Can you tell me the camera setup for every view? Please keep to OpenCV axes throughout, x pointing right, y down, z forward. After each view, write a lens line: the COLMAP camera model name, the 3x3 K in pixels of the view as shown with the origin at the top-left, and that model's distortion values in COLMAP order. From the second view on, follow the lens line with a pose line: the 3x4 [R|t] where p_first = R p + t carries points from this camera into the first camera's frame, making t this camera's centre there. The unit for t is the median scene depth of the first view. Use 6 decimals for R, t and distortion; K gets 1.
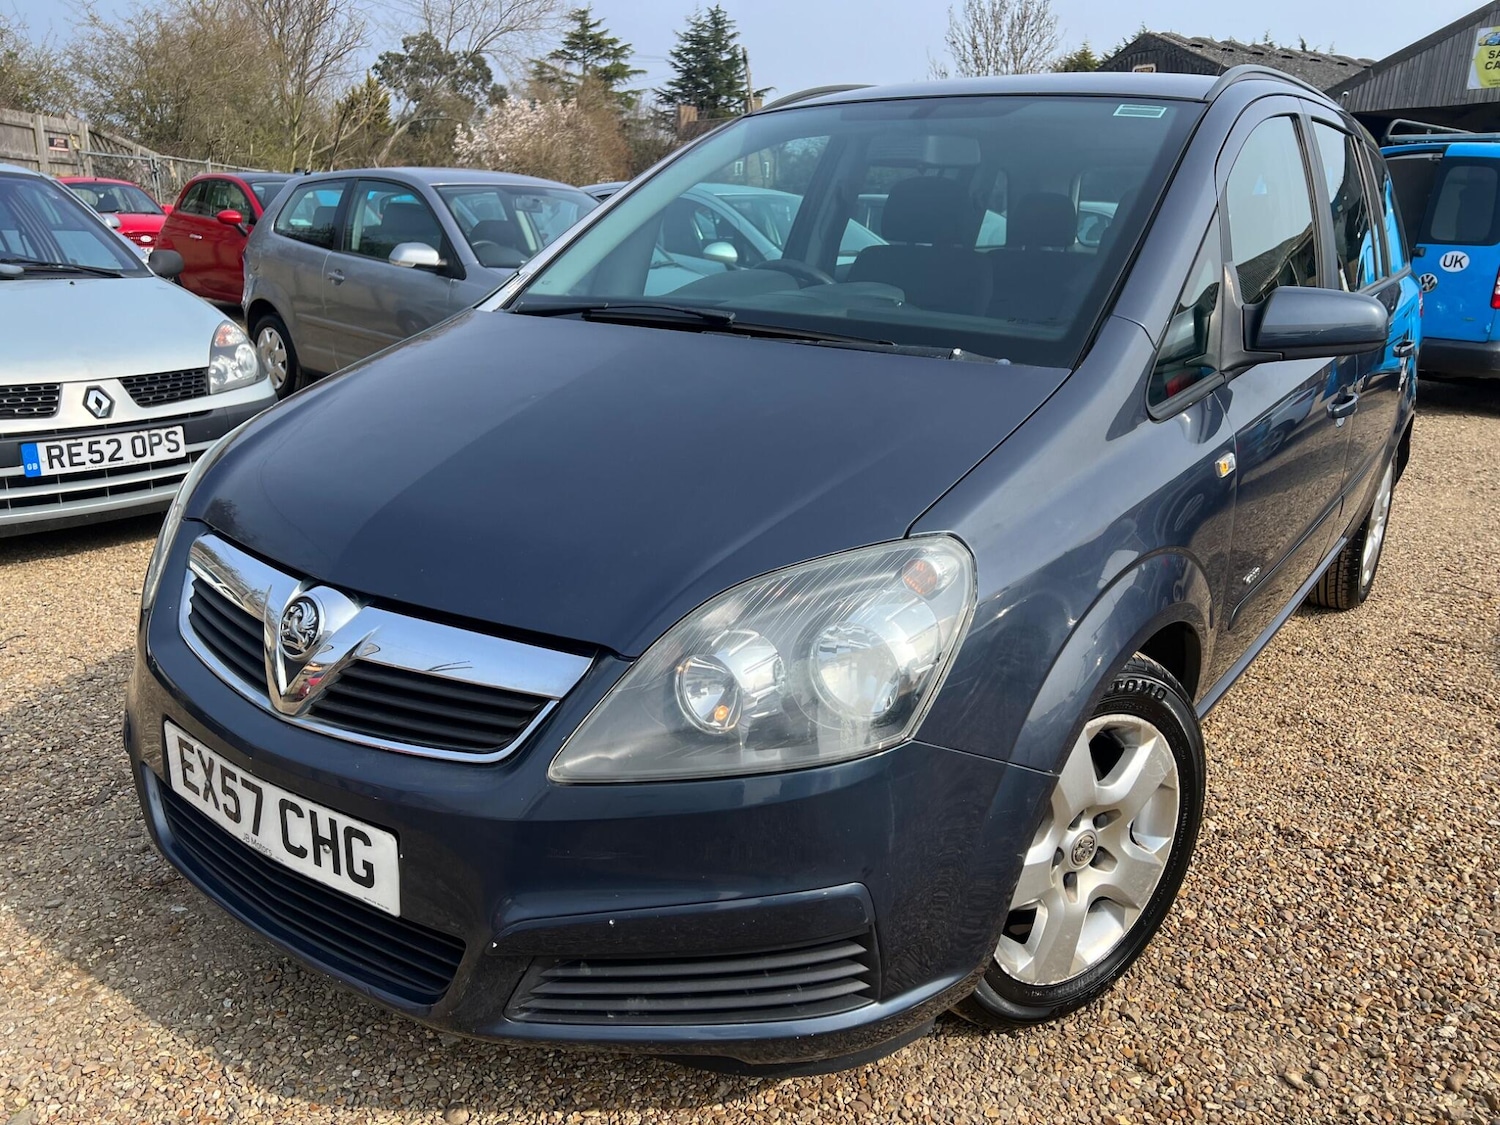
lens RADIAL K [[1172.5, 0, 738.6], [0, 1172.5, 569.5], [0, 0, 1]] dist [0.067438, -0.079918]
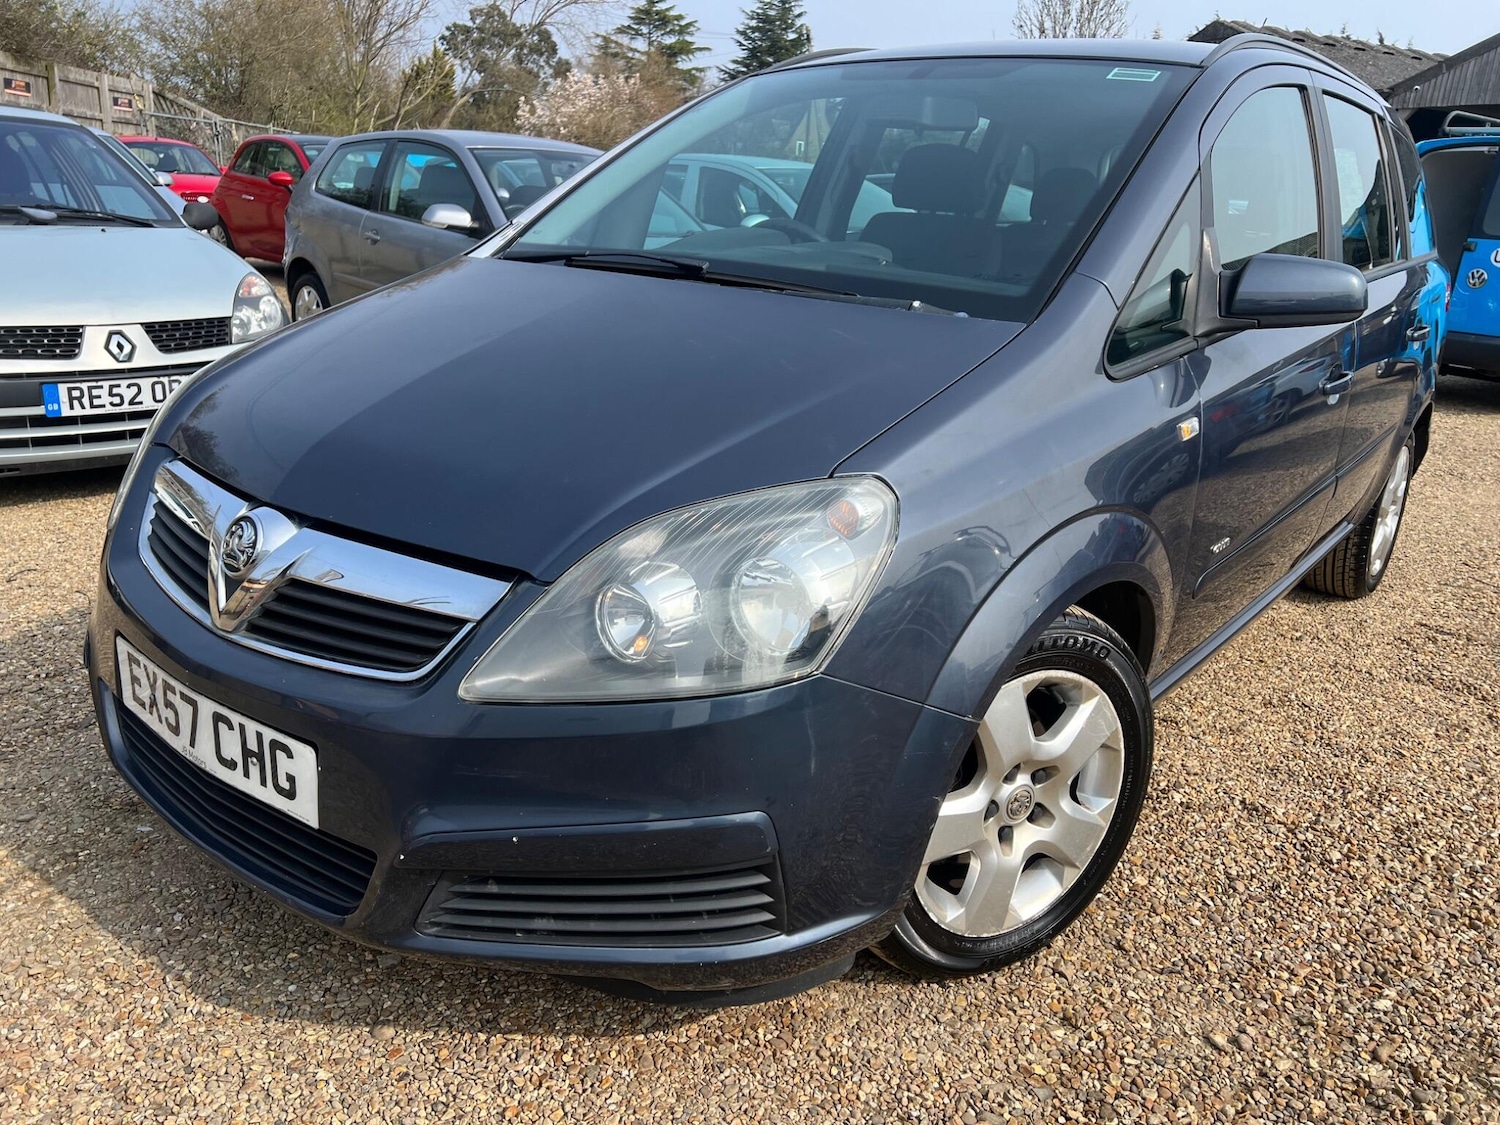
lens RADIAL K [[1172.5, 0, 749.4], [0, 1172.5, 567.4], [0, 0, 1]] dist [0.067438, -0.079918]
pose [[0.998771, 0.039055, -0.030504, 0.079115], [-0.038661, 0.999163, 0.013394, 0.029102], [0.031002, -0.012199, 0.999445, -0.006027]]
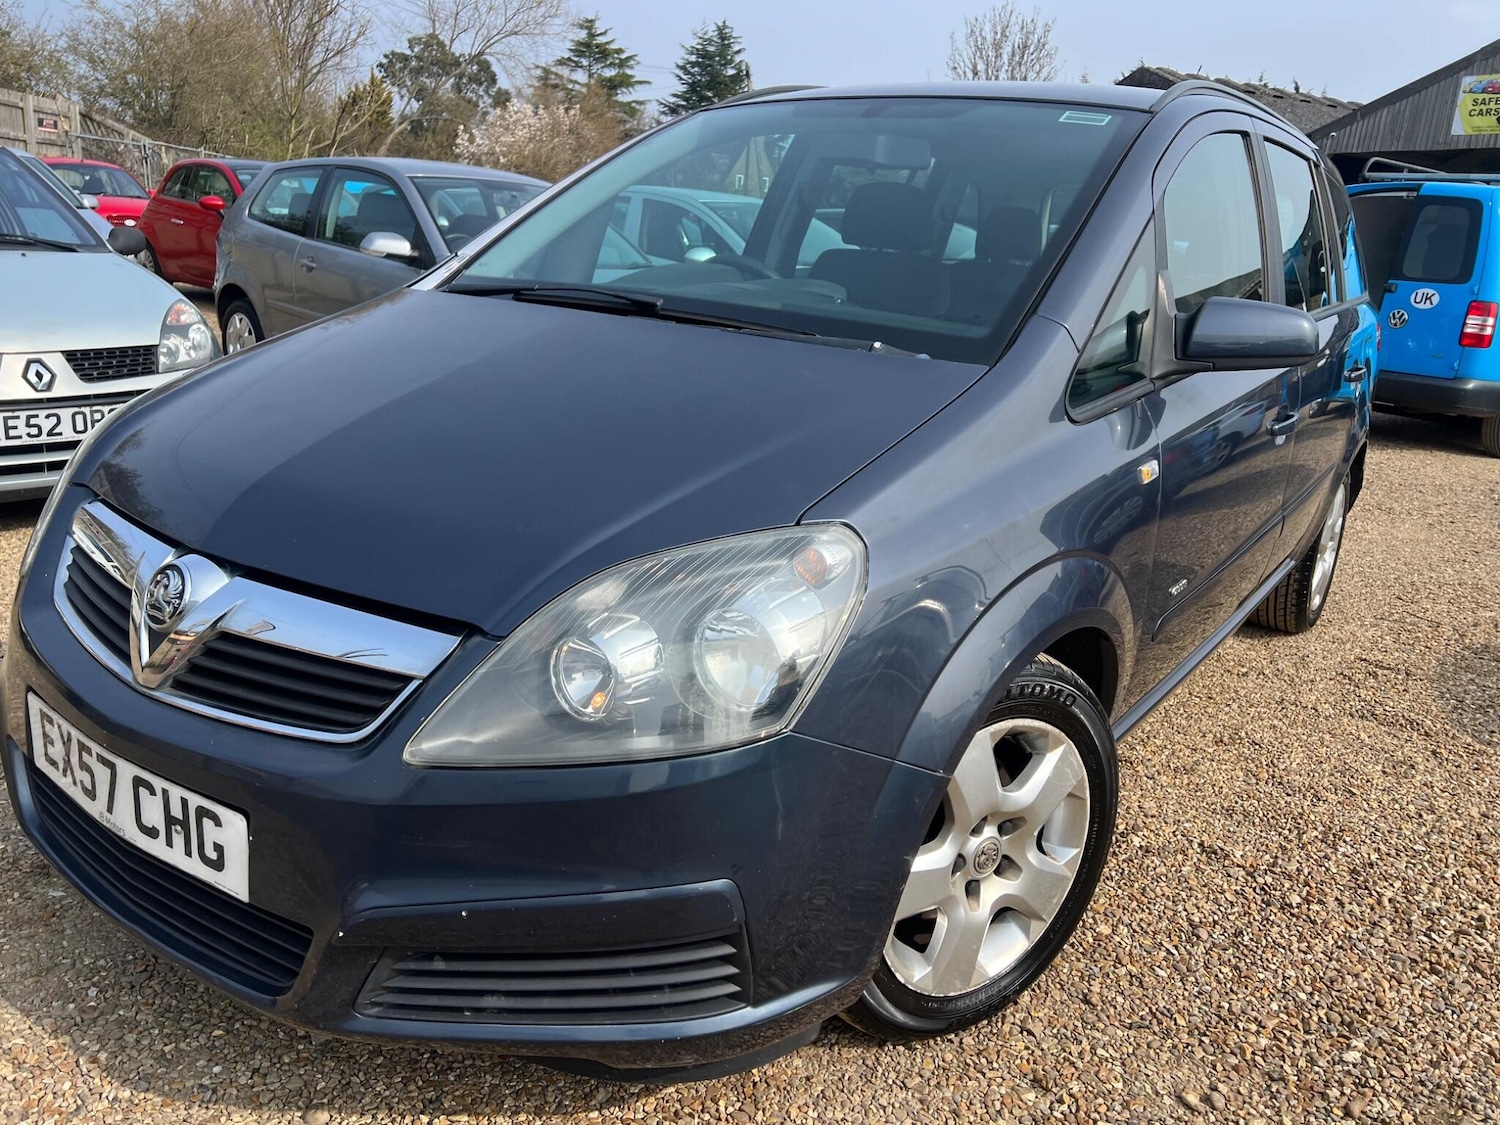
lens RADIAL K [[1172.5, 0, 756.6], [0, 1172.5, 560.6], [0, 0, 1]] dist [0.067438, -0.079918]
pose [[0.998985, 0.037295, 0.025246, 0.063296], [-0.036829, 0.999147, -0.018668, 0.016160], [-0.025921, 0.017719, 0.999507, 0.024561]]
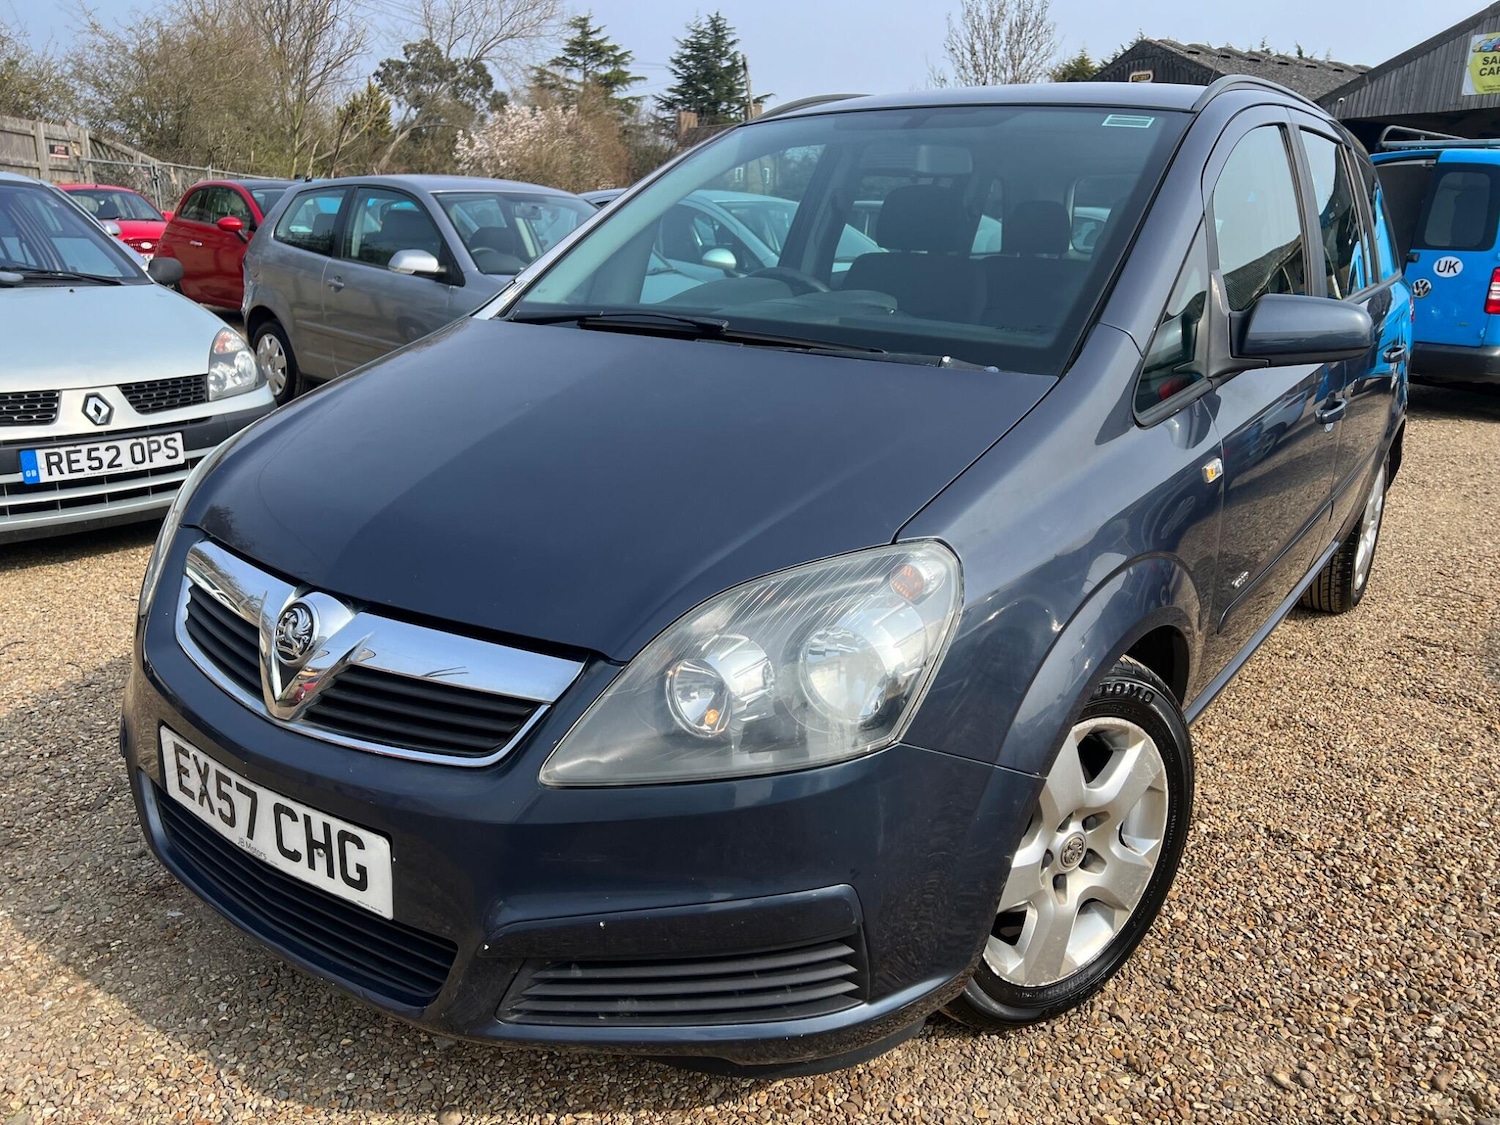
lens RADIAL K [[1172.5, 0, 743.7], [0, 1172.5, 564.4], [0, 0, 1]] dist [0.067438, -0.079918]
pose [[0.999992, -0.001841, 0.003413, 0.007357], [0.001869, 0.999964, -0.008296, -0.000420], [-0.003398, 0.008302, 0.999960, -0.009563]]
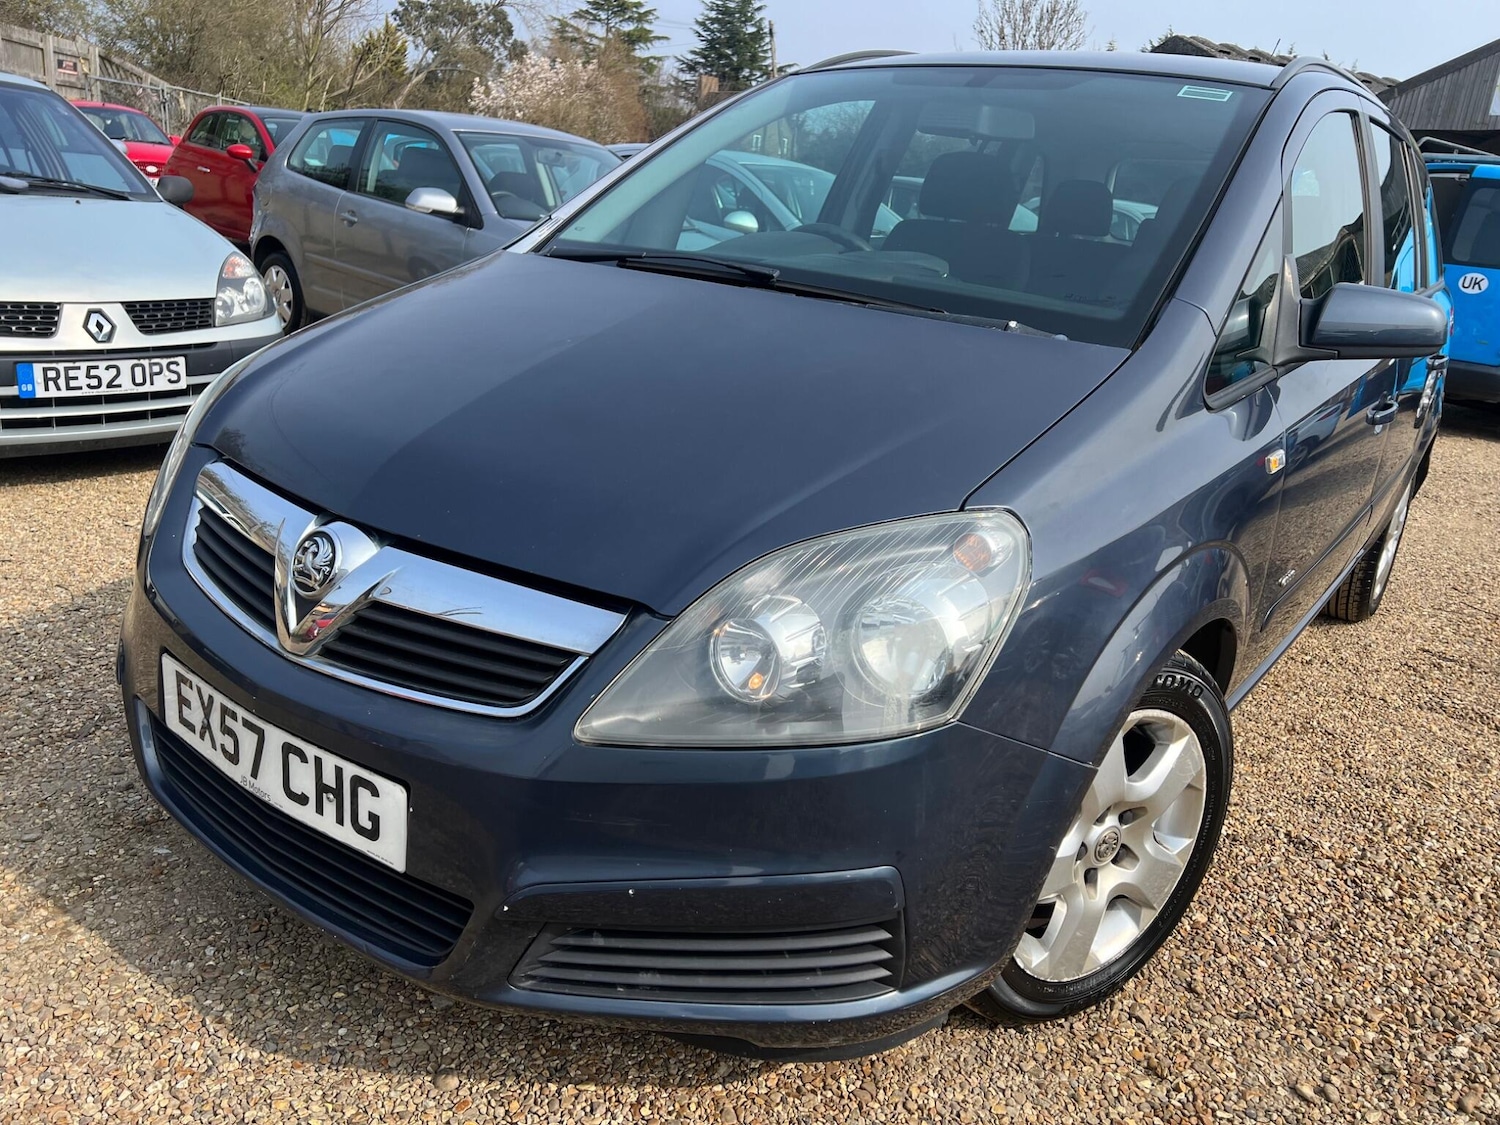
lens RADIAL K [[1172.5, 0, 754.3], [0, 1172.5, 569.3], [0, 0, 1]] dist [0.067438, -0.079918]
pose [[0.997644, 0.064904, 0.022201, -0.031600], [-0.065296, 0.997715, 0.017376, 0.011179], [-0.021023, -0.018784, 0.999603, 0.035793]]
